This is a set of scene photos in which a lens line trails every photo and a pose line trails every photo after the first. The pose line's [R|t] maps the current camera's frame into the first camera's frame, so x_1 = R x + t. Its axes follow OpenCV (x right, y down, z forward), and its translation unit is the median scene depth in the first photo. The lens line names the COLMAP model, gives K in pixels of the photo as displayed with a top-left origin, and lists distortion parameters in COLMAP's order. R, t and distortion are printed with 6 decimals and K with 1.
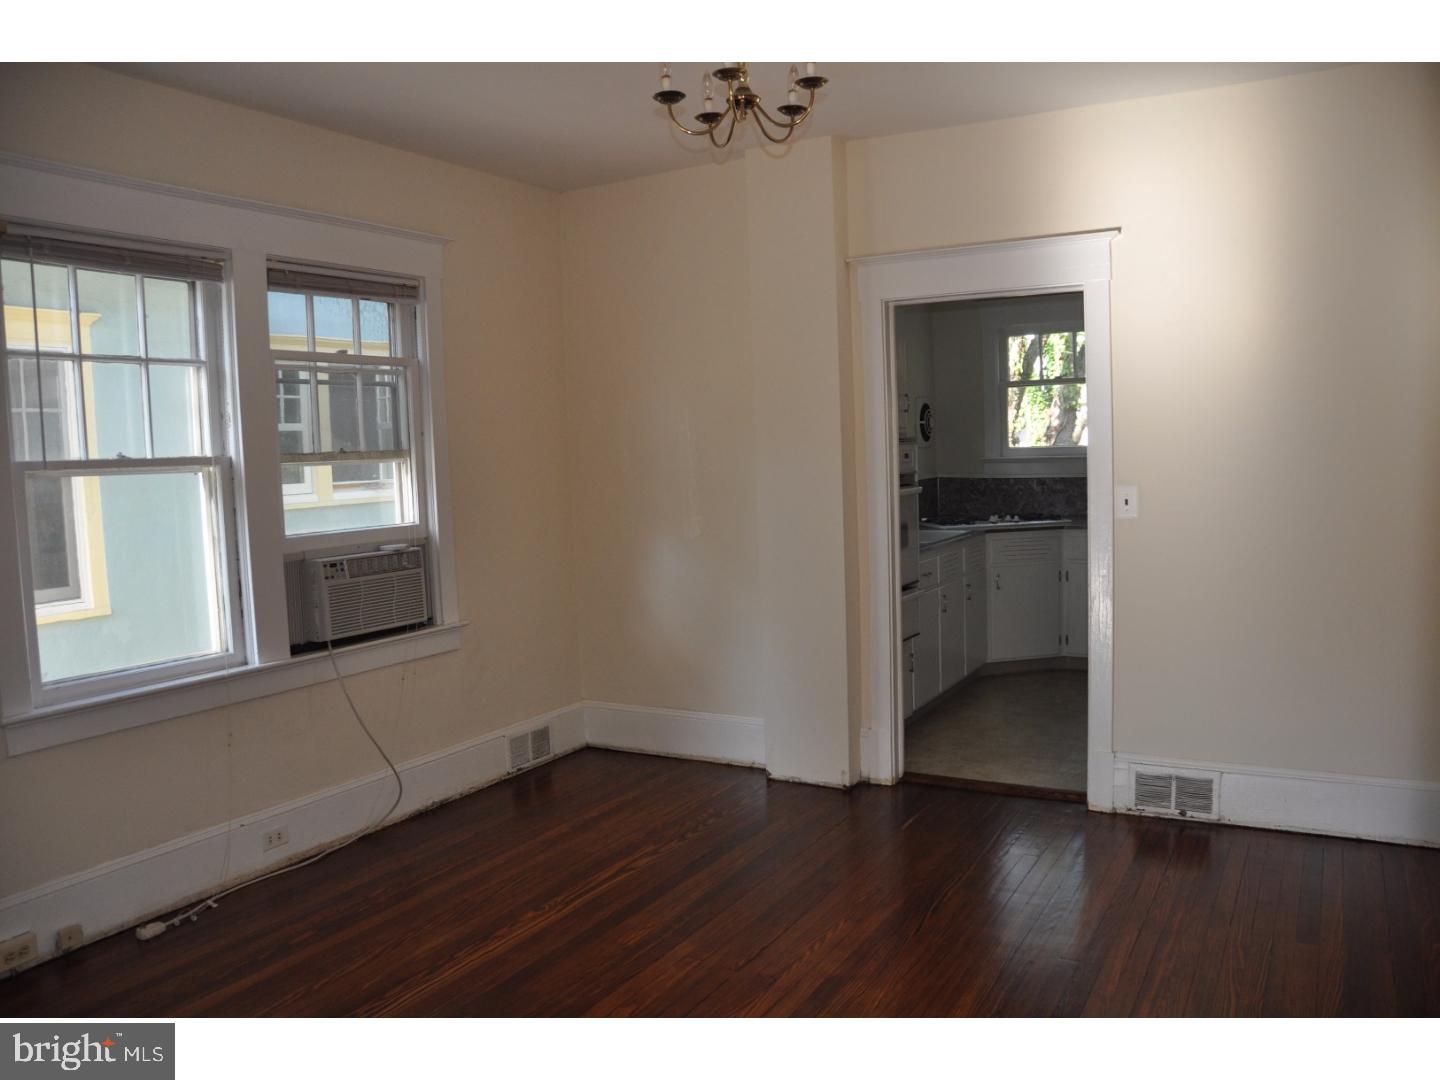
lens RADIAL K [[1145.3, 0, 716.9], [0, 1145.3, 539.3], [0, 0, 1]] dist [-0.119106, 0.031628]
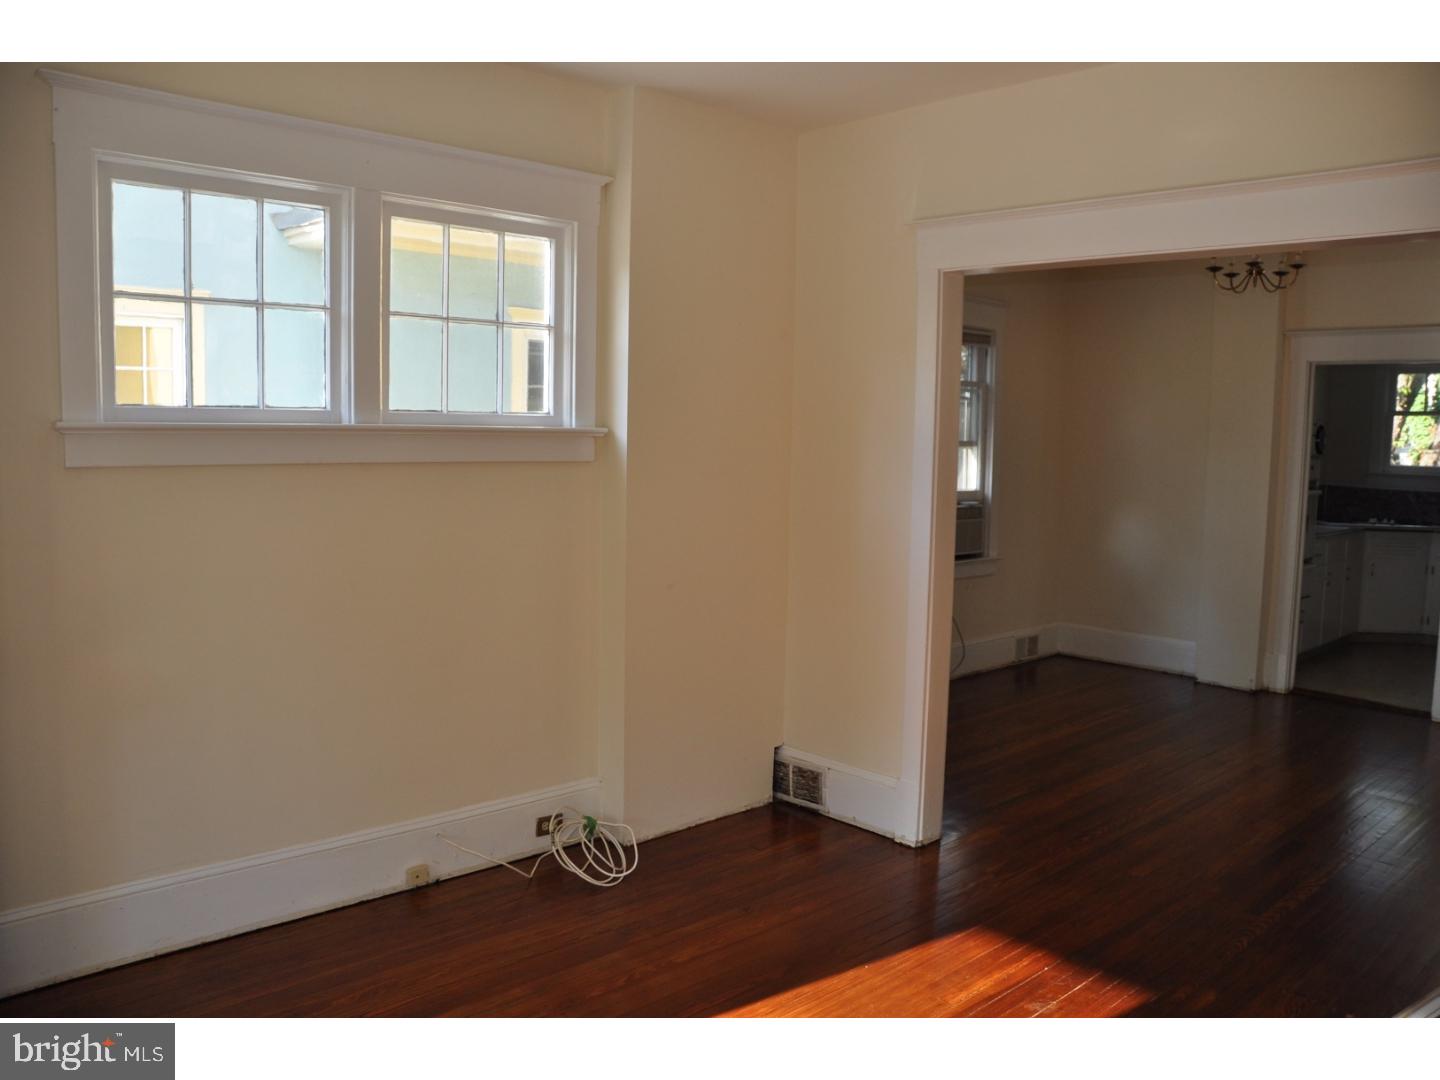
lens RADIAL K [[1145.3, 0, 723.1], [0, 1145.3, 548.1], [0, 0, 1]] dist [-0.119106, 0.031628]
pose [[0.956165, 0.084261, -0.280443, -0.140888], [-0.076732, 0.996337, 0.037739, 0.030383], [0.282596, -0.014565, 0.959128, -0.529197]]
